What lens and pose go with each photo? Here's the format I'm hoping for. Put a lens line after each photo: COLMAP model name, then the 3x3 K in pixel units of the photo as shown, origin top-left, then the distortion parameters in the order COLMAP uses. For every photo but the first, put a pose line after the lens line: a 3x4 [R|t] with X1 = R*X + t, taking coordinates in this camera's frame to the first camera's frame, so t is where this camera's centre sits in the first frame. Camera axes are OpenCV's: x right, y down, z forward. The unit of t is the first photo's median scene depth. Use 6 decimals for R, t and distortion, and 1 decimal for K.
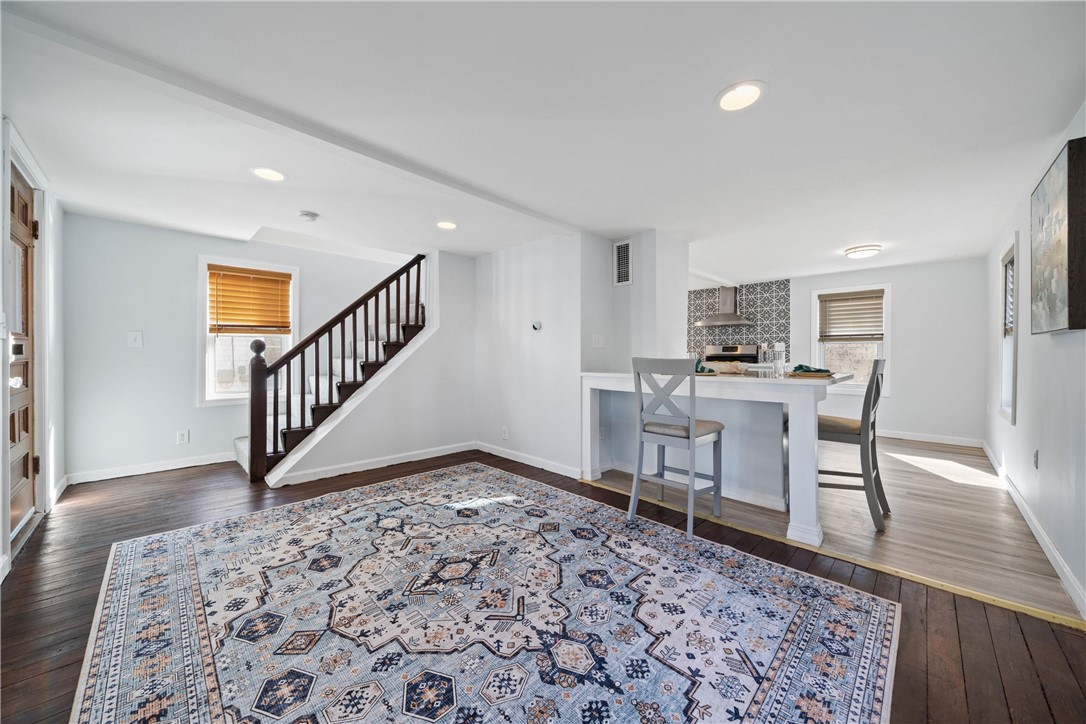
lens RADIAL K [[379.7, 0, 541.4], [0, 379.7, 353.9], [0, 0, 1]] dist [-0.004969, 0.000030]
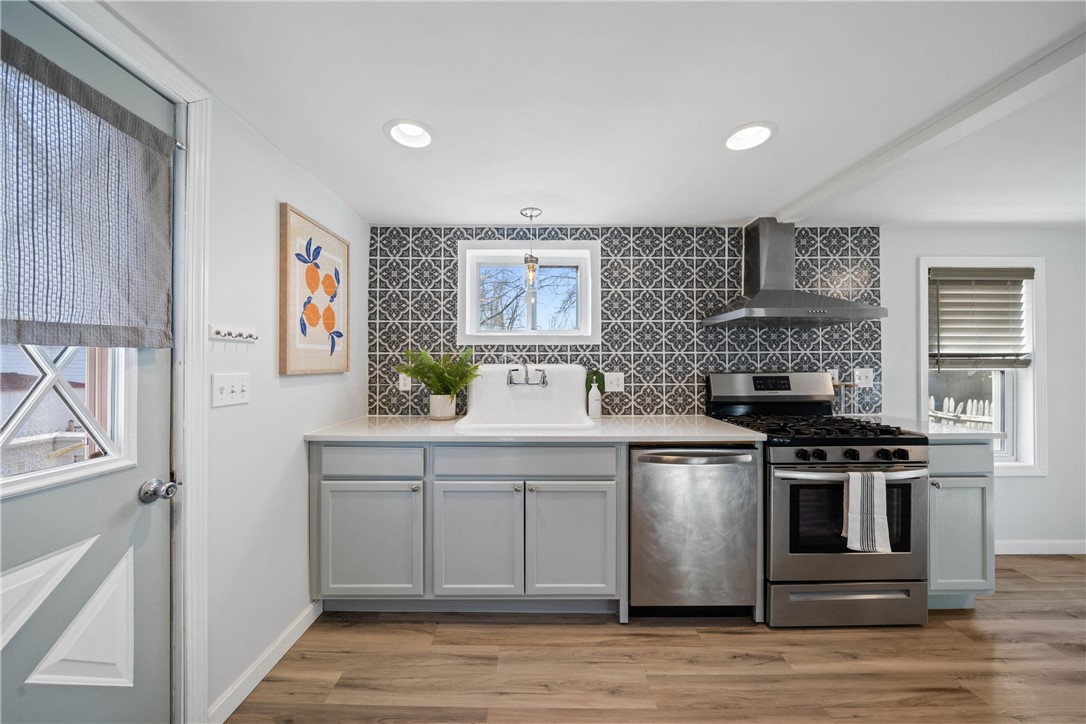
lens RADIAL K [[379.7, 0, 538.2], [0, 379.7, 365.1], [0, 0, 1]] dist [-0.004969, 0.000030]
pose [[0.704814, 0.005336, 0.709372, 0.053130], [0.005279, 0.999905, -0.012766, -0.029627], [-0.709373, 0.012742, 0.704718, 0.962803]]
